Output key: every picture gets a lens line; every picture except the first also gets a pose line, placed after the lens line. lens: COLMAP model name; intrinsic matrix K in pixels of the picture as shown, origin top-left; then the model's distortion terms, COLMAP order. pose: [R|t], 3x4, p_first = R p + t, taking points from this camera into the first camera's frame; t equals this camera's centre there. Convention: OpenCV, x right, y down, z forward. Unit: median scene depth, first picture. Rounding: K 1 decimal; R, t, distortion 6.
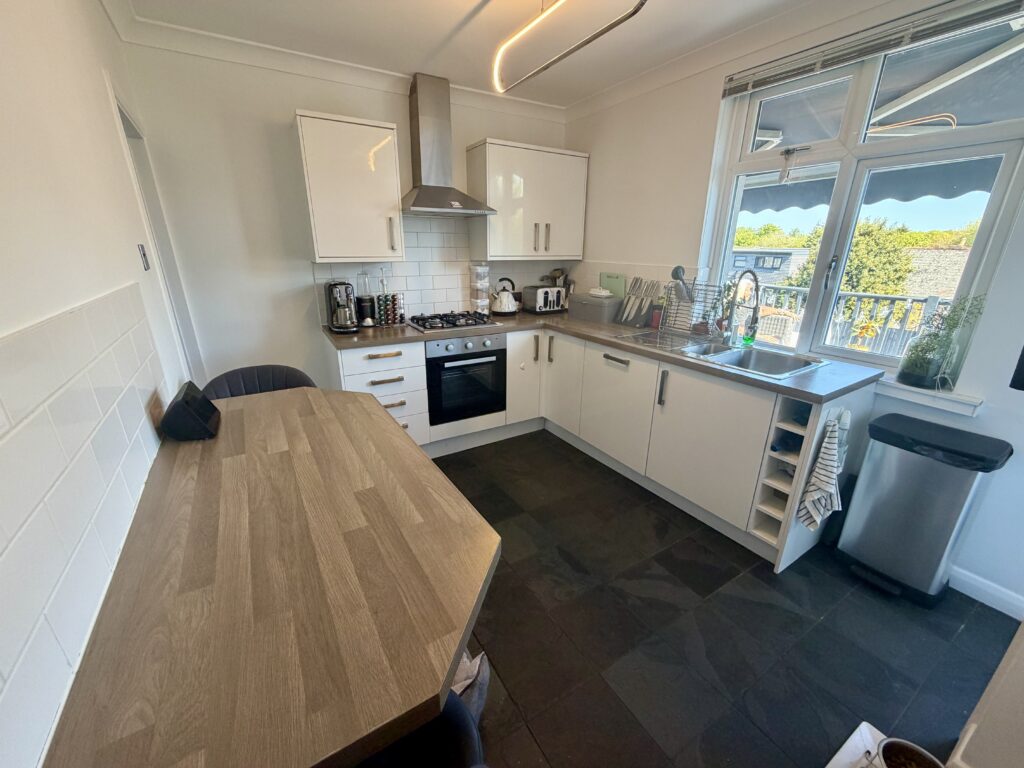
lens RADIAL K [[407.2, 0, 510.5], [0, 407.2, 385.1], [0, 0, 1]] dist [0.001178, -0.000362]
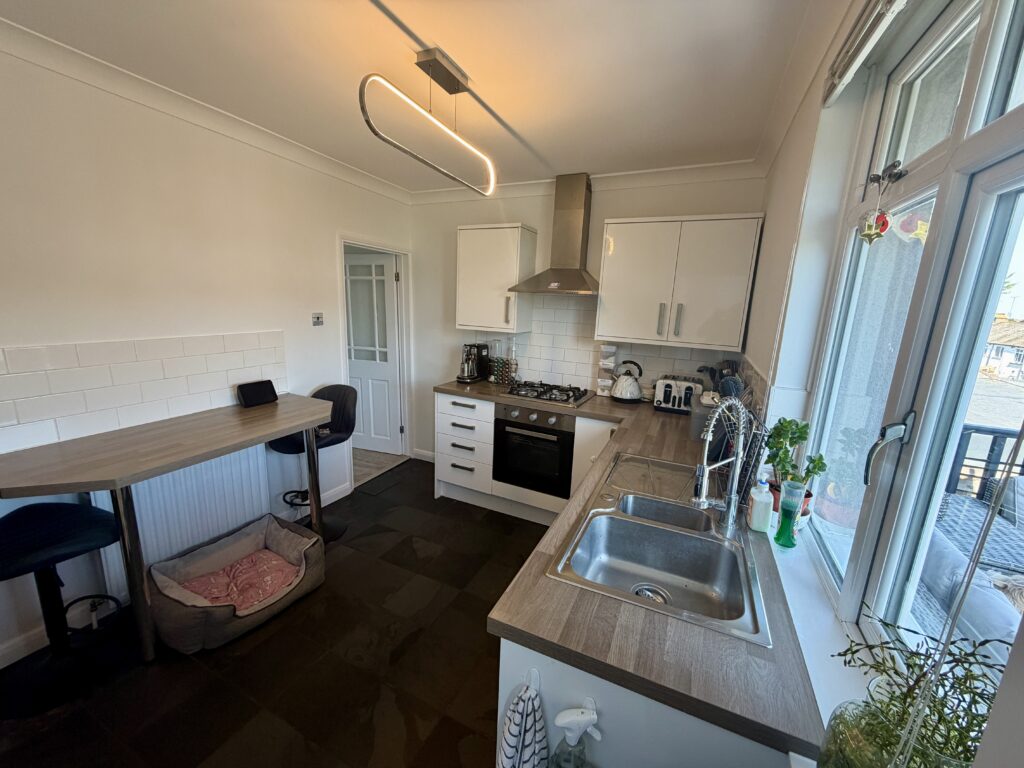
lens RADIAL K [[407.2, 0, 510.5], [0, 407.2, 385.1], [0, 0, 1]] dist [0.001178, -0.000362]
pose [[0.548152, 0.187791, -0.815024, 0.601789], [-0.307556, 0.951449, 0.012376, -0.150674], [0.777778, 0.243882, 0.579295, 0.312332]]
